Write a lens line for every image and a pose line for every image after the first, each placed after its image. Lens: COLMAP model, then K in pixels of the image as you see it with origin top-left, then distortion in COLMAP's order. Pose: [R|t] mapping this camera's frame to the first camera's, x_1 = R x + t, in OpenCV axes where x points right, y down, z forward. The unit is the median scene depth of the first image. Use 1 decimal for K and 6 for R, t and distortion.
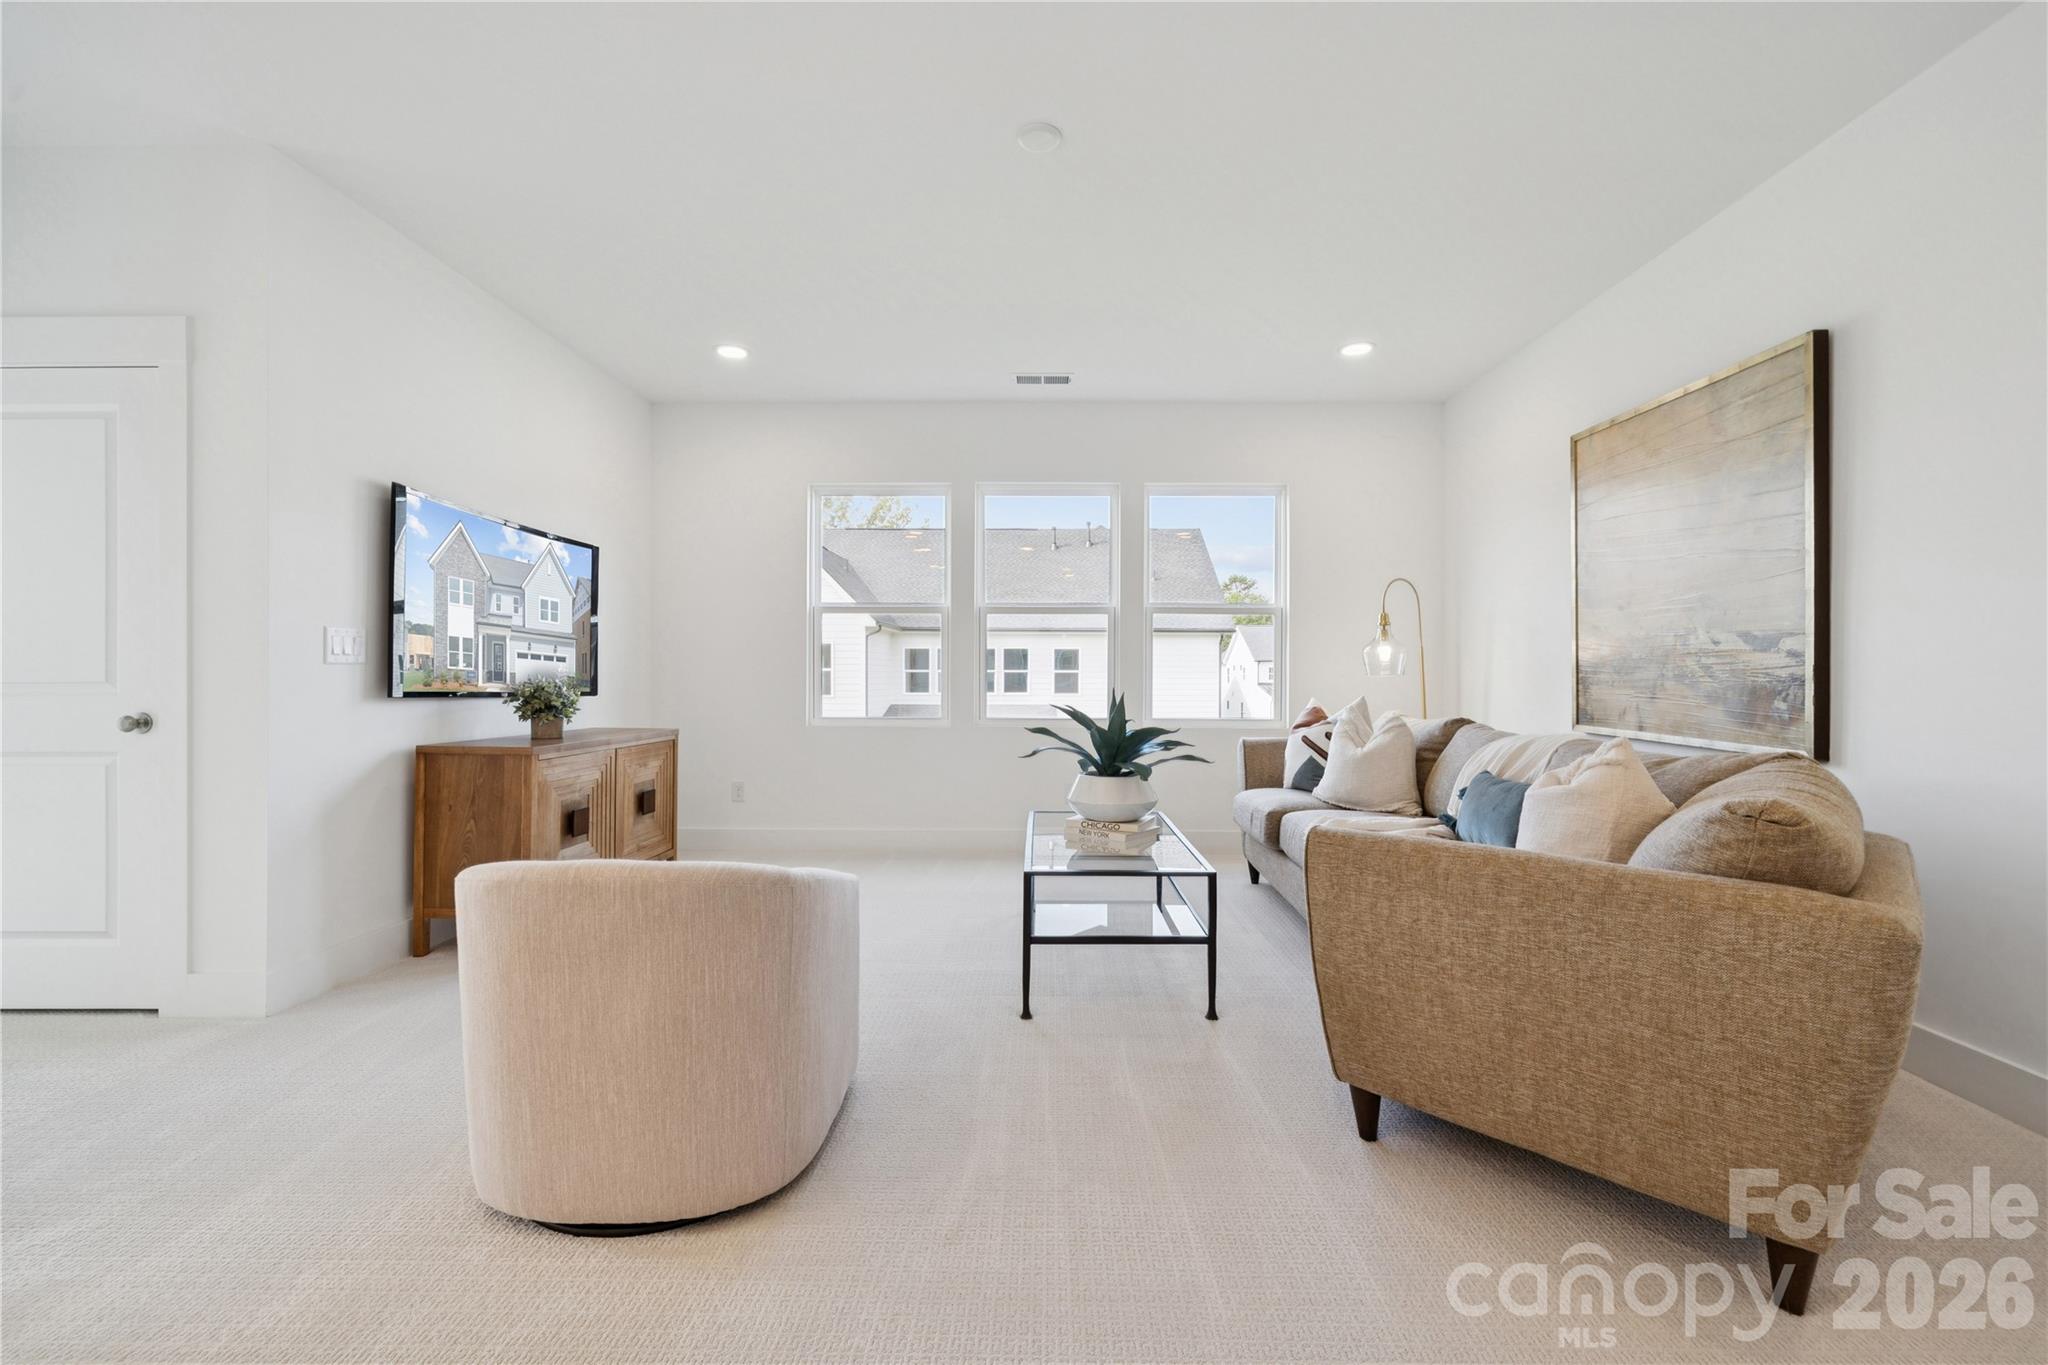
lens RADIAL K [[851.0, 0, 1071.2], [0, 851.0, 683.2], [0, 0, 1]] dist [0.011935, -0.000952]
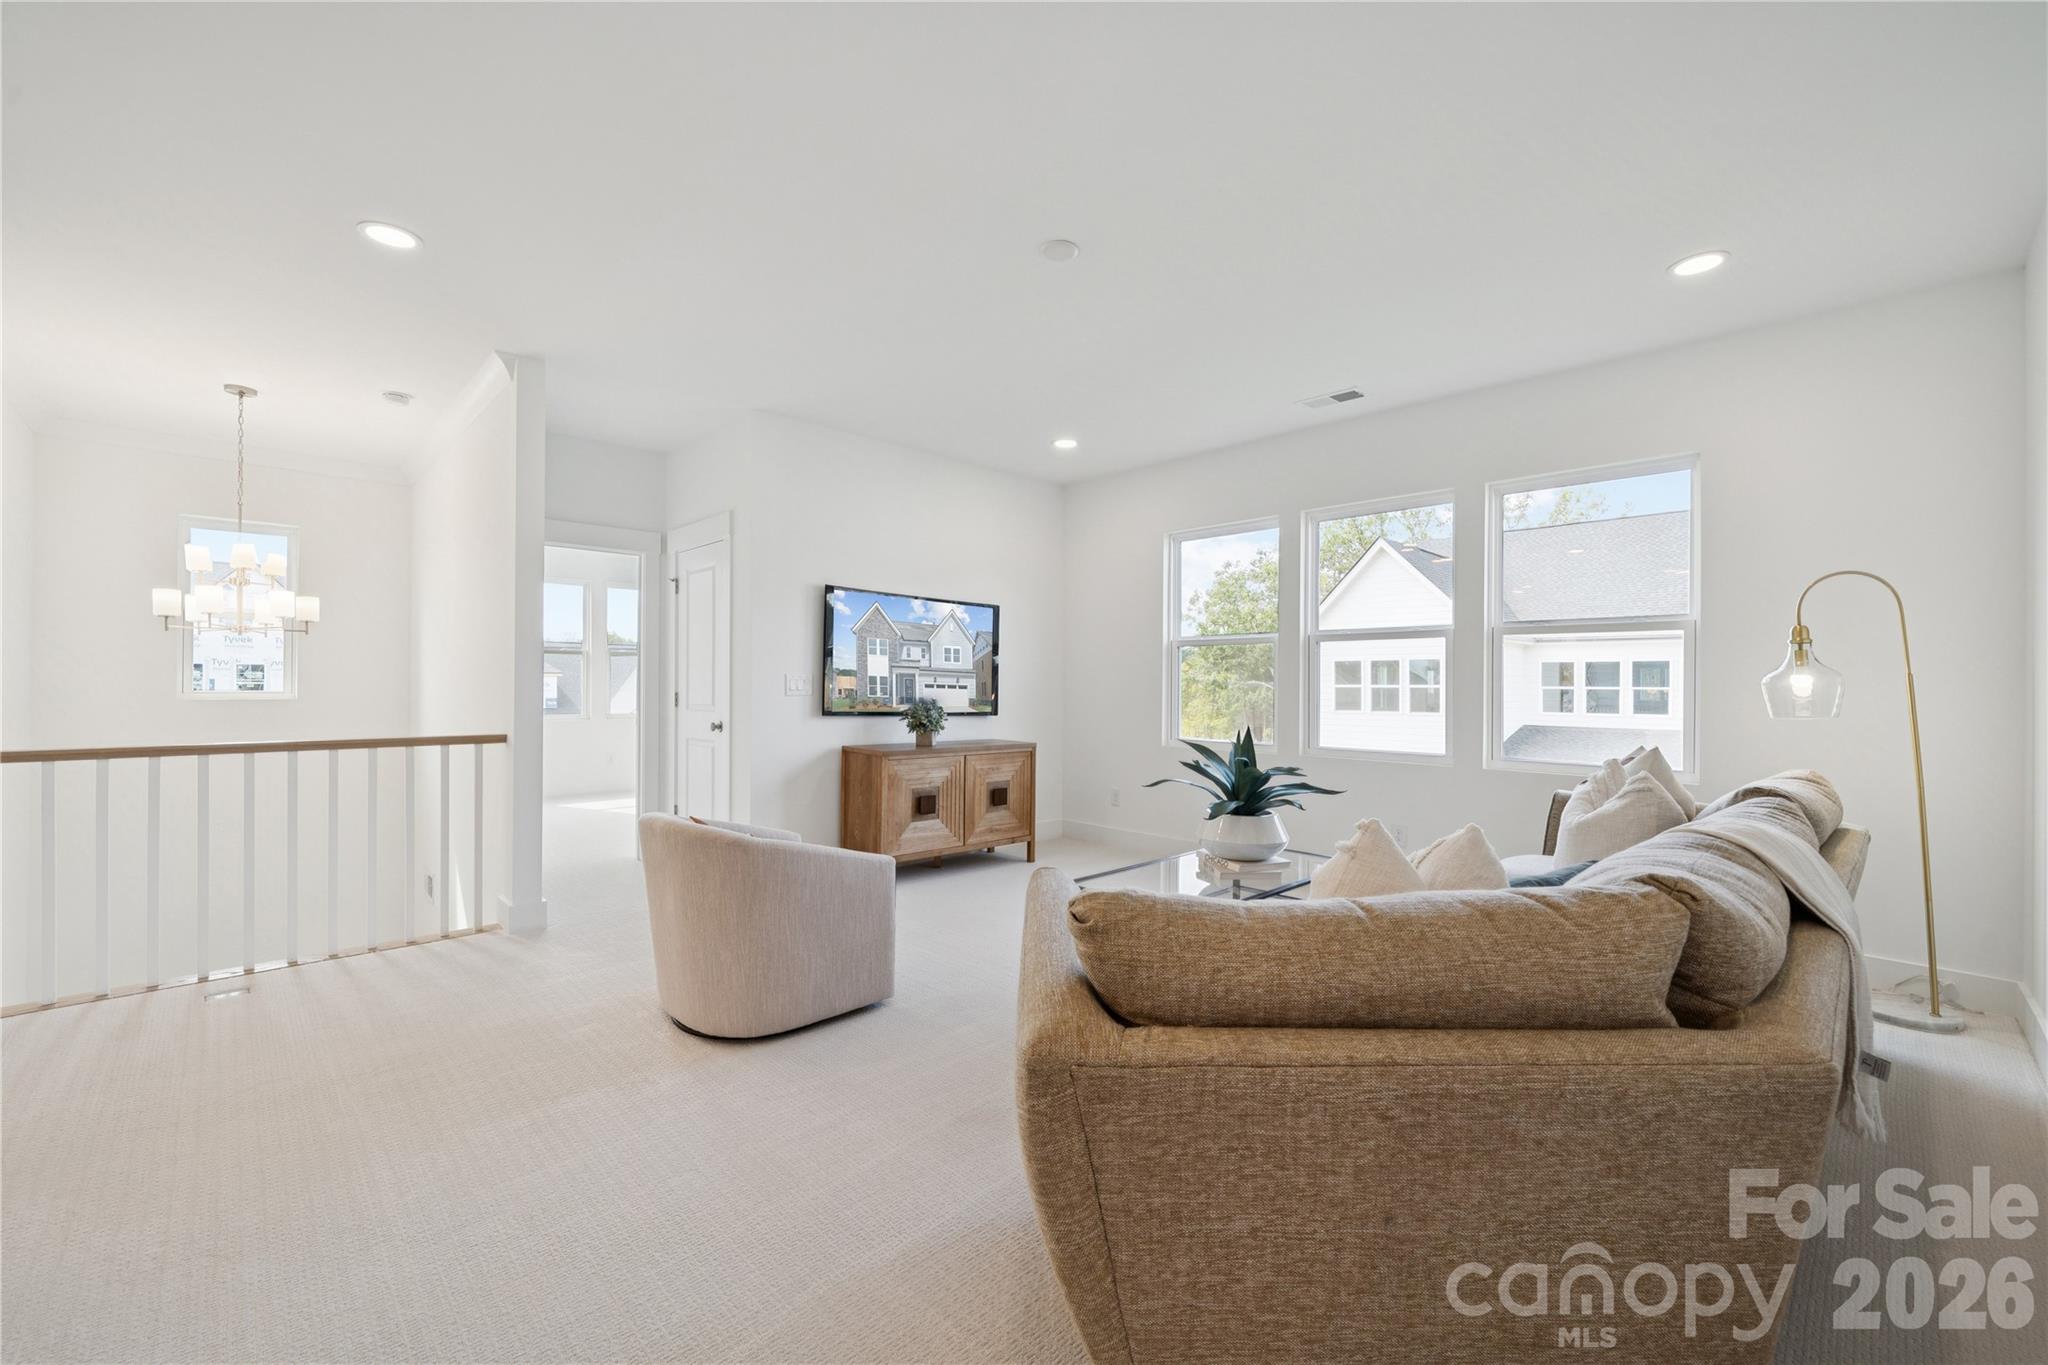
lens RADIAL K [[851.0, 0, 1041.4], [0, 851.0, 691.5], [0, 0, 1]] dist [0.011935, -0.000952]
pose [[0.704098, 0.008722, -0.710050, 0.549960], [-0.013608, 0.999907, -0.001212, -0.026723], [0.709973, 0.010516, 0.704151, 0.118383]]
